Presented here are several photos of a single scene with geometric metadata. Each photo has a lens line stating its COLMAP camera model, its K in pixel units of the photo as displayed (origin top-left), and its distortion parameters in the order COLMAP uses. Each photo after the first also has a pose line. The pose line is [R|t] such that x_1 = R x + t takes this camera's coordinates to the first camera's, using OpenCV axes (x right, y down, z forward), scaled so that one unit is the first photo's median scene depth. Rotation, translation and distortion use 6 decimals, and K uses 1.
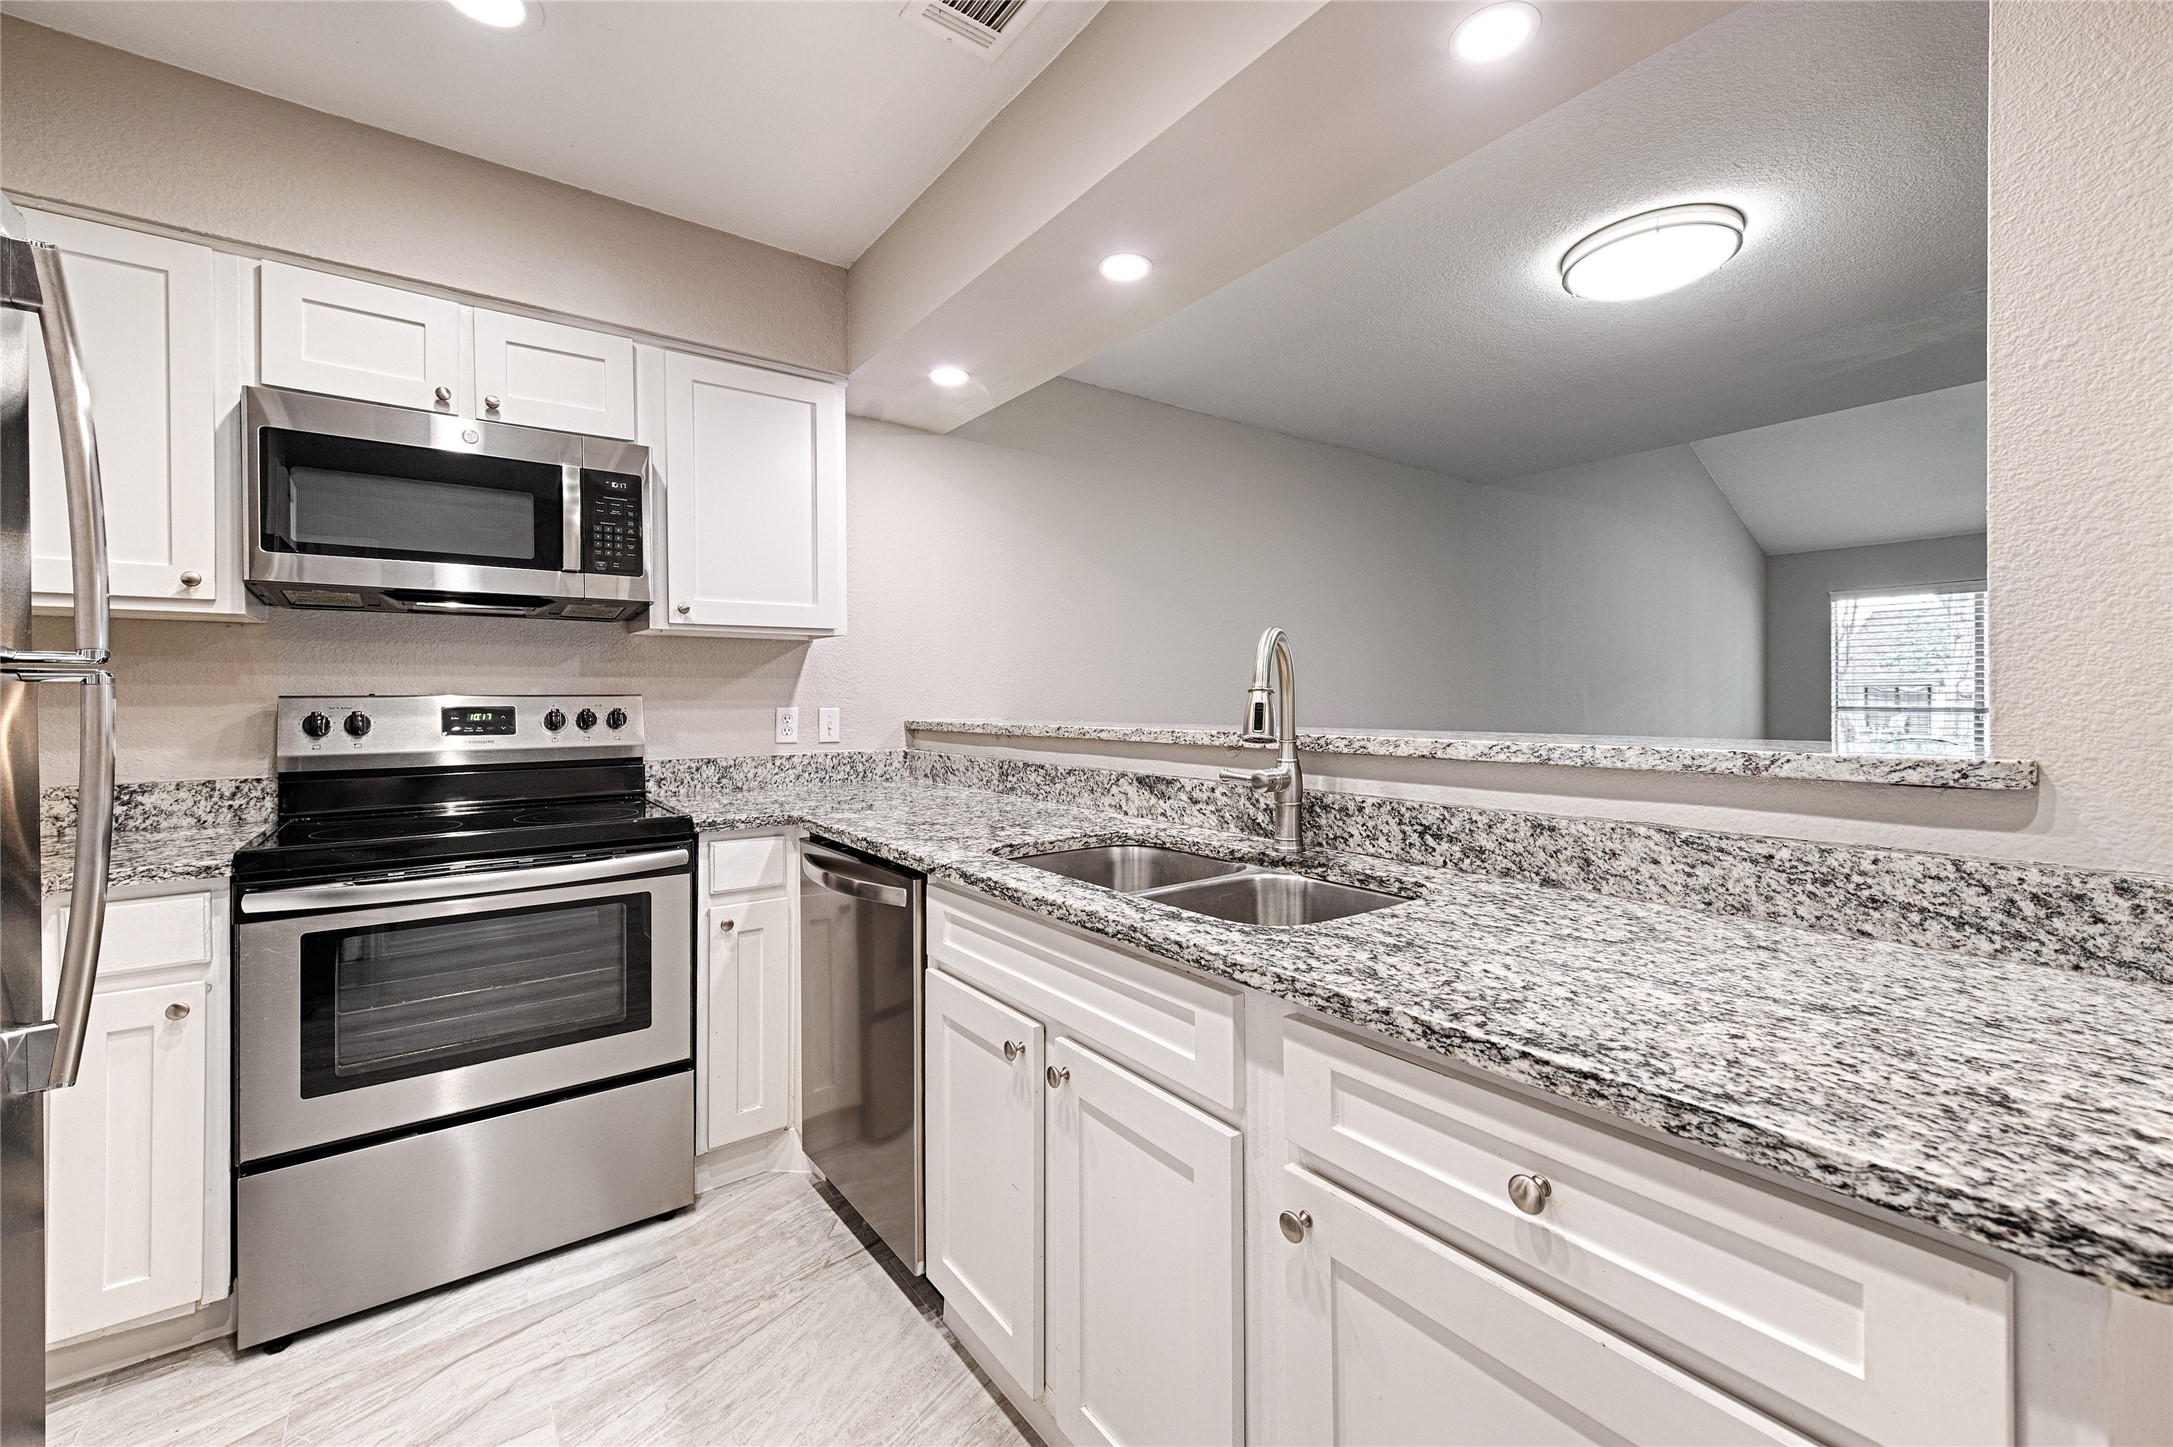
lens RADIAL K [[883.9, 0, 1082.1], [0, 883.9, 702.0], [0, 0, 1]] dist [0.007412, -0.001048]
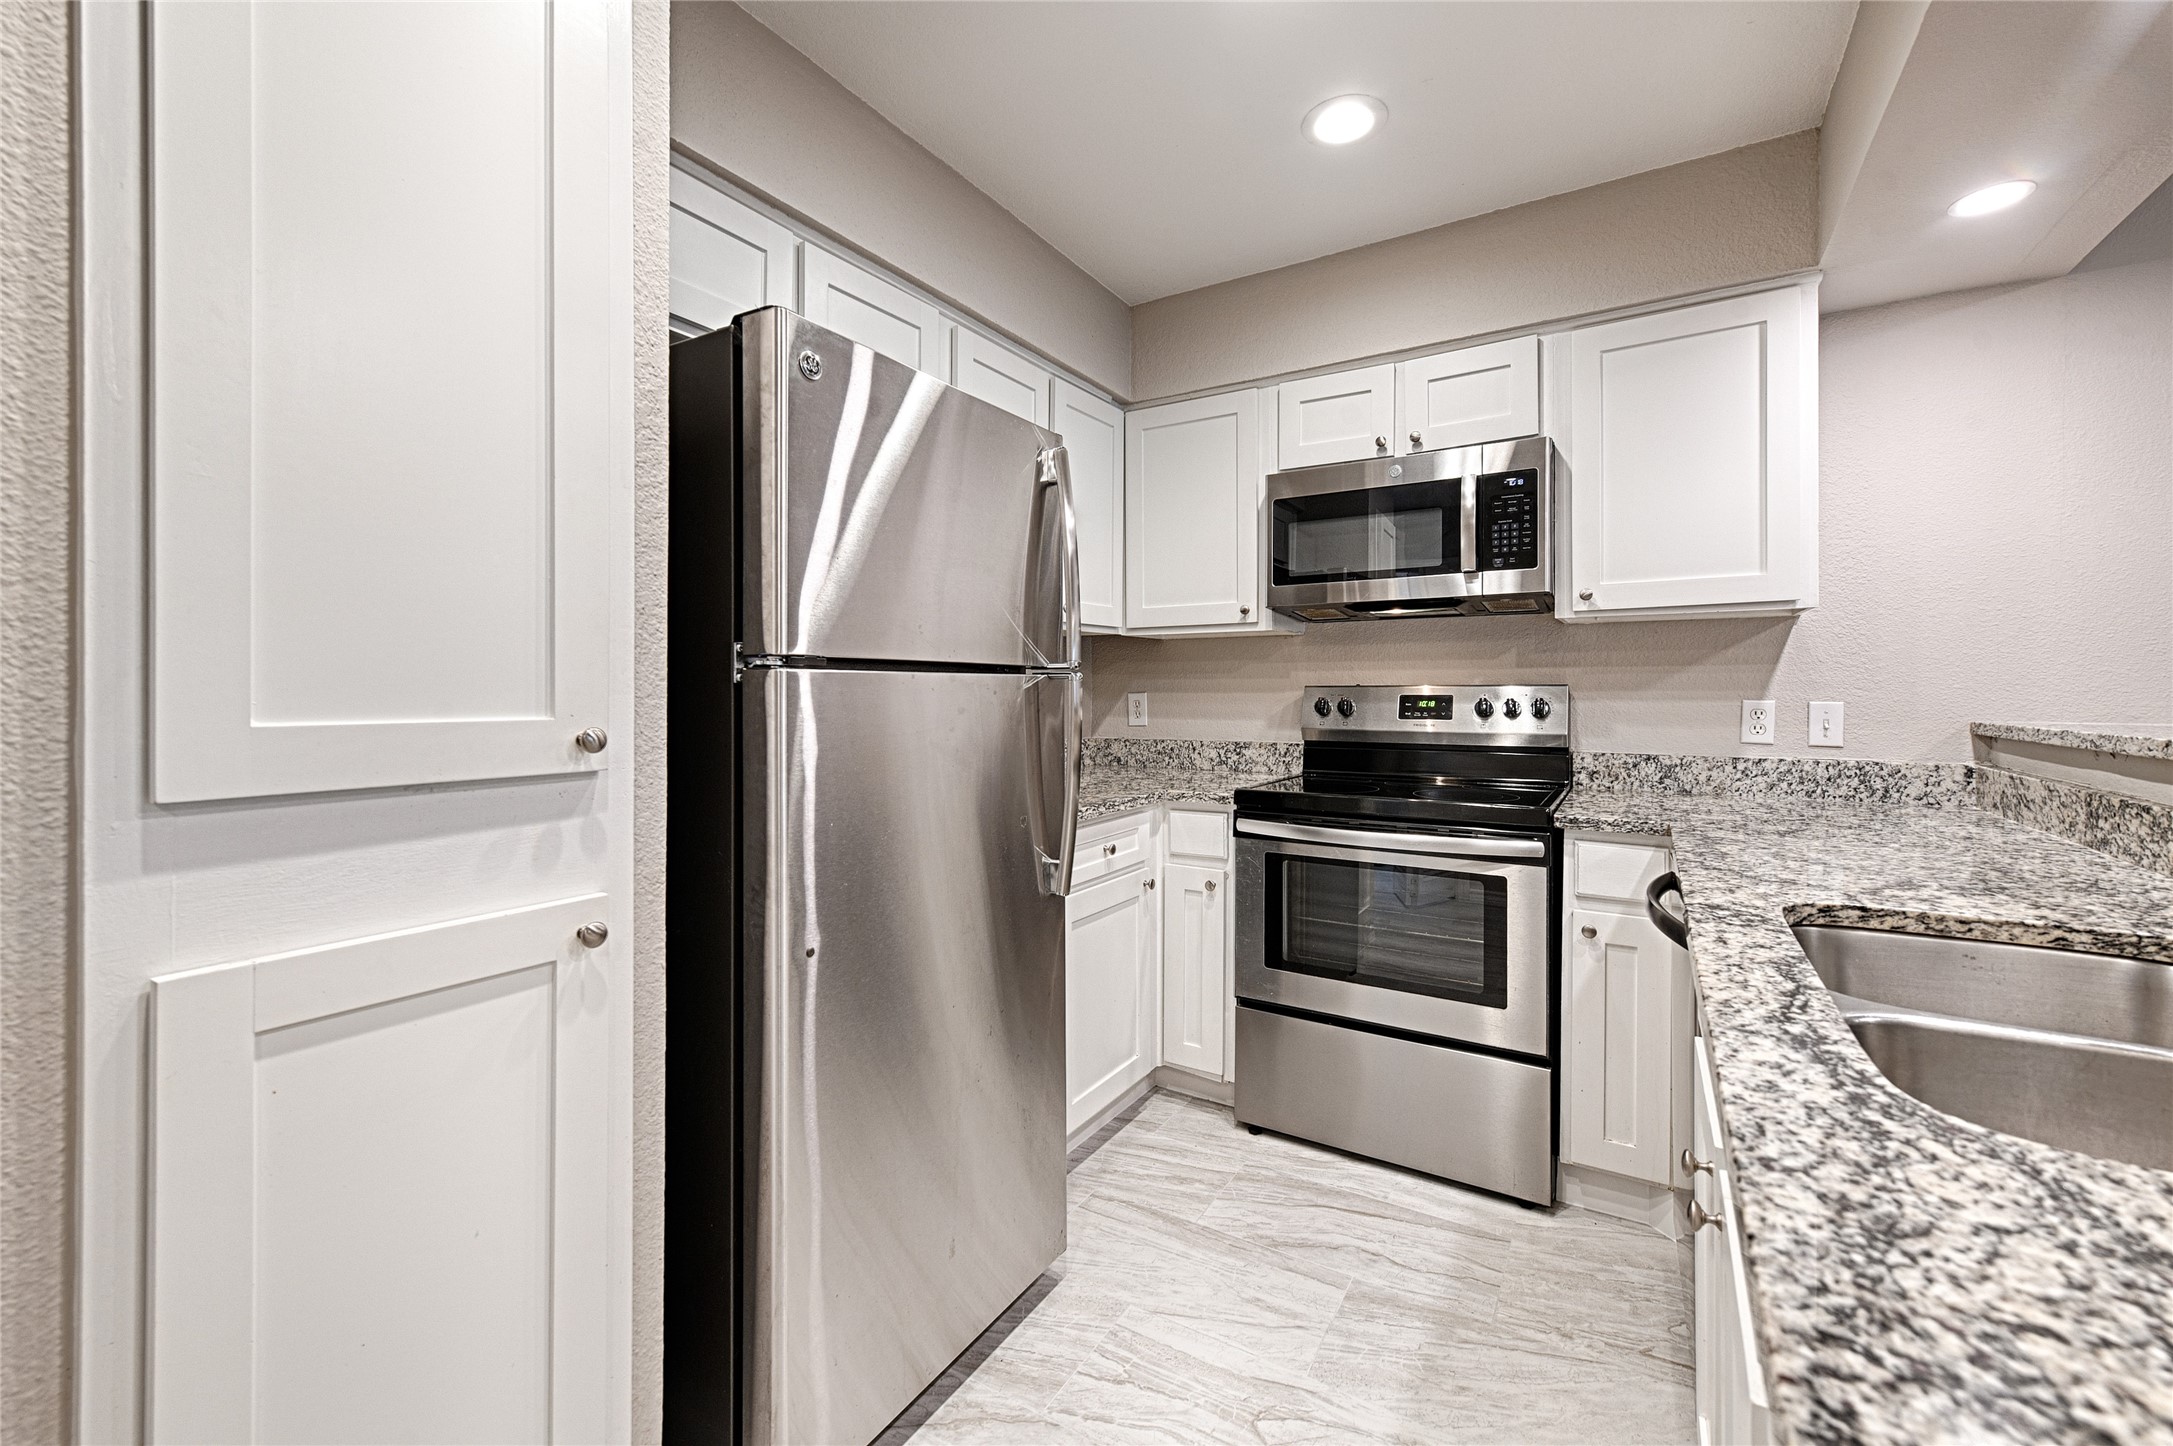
lens RADIAL K [[883.0, 0, 1078.3], [0, 883.0, 692.1], [0, 0, 1]] dist [0.003196, -0.000837]
pose [[0.364119, 0.007244, -0.931324, 0.265373], [-0.005906, 0.999968, 0.005469, -0.002411], [0.931334, 0.003509, 0.364150, 0.156429]]
